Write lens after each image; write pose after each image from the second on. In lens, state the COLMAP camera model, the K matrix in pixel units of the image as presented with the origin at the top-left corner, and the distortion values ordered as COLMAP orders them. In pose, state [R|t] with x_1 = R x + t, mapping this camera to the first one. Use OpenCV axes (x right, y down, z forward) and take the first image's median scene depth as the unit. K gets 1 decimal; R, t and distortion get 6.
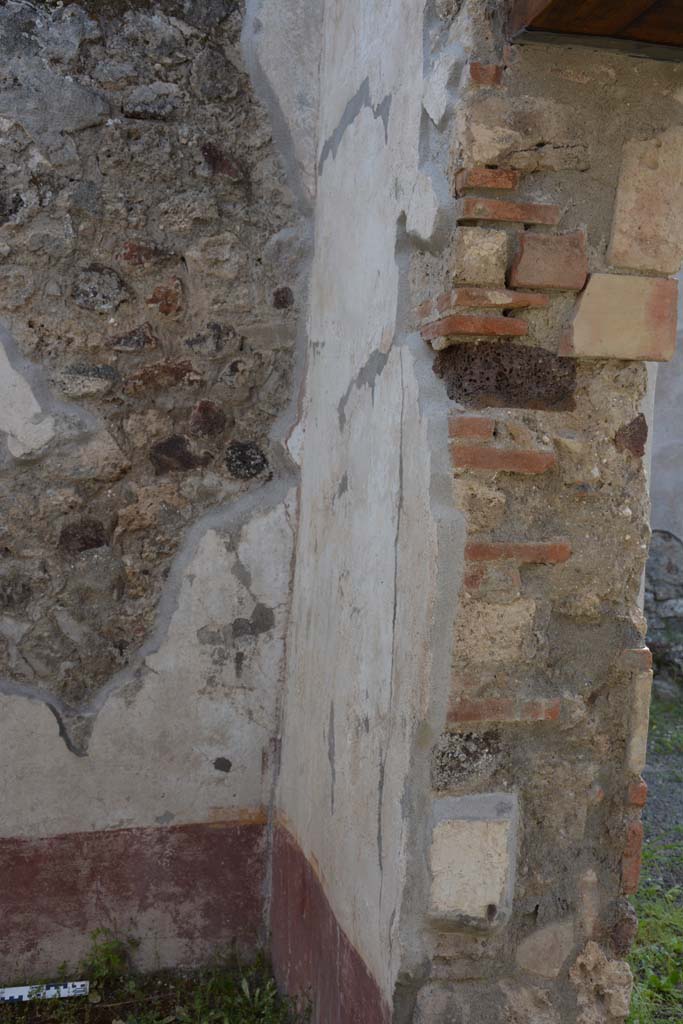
lens RADIAL K [[1163.6, 0, 334.9], [0, 1163.6, 513.0], [0, 0, 1]] dist [0.076250, 0.000000]
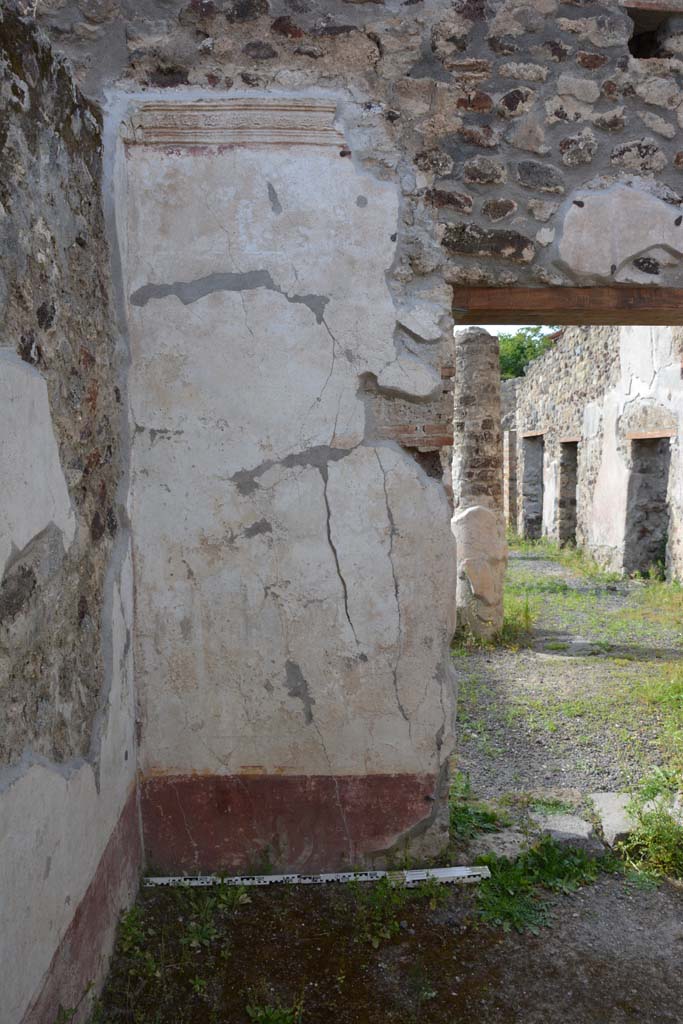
lens RADIAL K [[796.3, 0, 336.2], [0, 796.3, 518.1], [0, 0, 1]] dist [-0.164523, 0.118075]
pose [[0.202829, -0.146712, 0.968161, -0.919620], [0.063010, 0.988619, 0.136612, -0.162592], [-0.977185, 0.033295, 0.209765, 0.627220]]
